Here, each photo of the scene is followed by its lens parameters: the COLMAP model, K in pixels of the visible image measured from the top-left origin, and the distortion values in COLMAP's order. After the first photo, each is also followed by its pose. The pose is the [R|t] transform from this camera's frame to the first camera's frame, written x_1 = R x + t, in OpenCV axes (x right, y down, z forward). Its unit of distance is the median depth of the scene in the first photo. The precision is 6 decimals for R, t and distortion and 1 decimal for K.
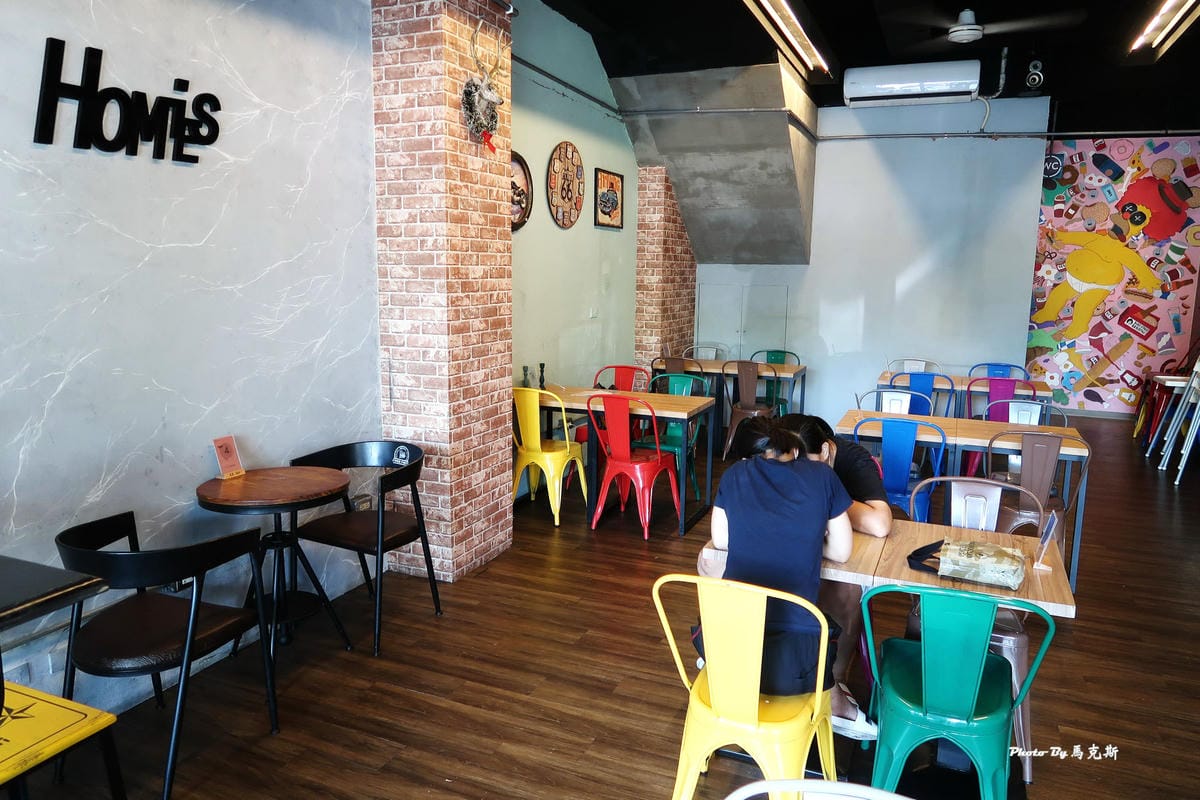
lens RADIAL K [[846.0, 0, 594.0], [0, 846.0, 392.7], [0, 0, 1]] dist [-0.018595, 0.007662]
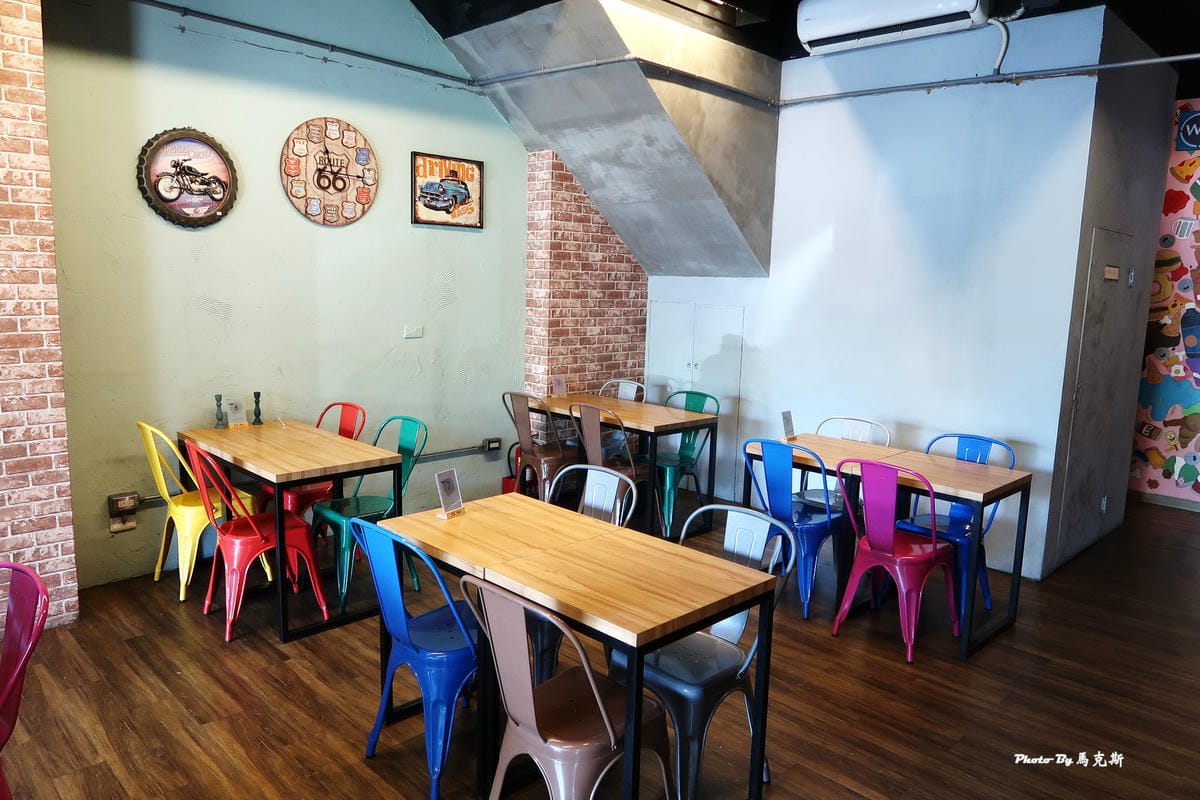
lens RADIAL K [[846.0, 0, 594.0], [0, 846.0, 392.7], [0, 0, 1]] dist [-0.018595, 0.007662]
pose [[0.929047, 0.061820, -0.364760, 0.437226], [-0.068617, 0.997627, -0.005690, -0.042802], [0.363543, 0.030315, 0.931084, 0.304687]]
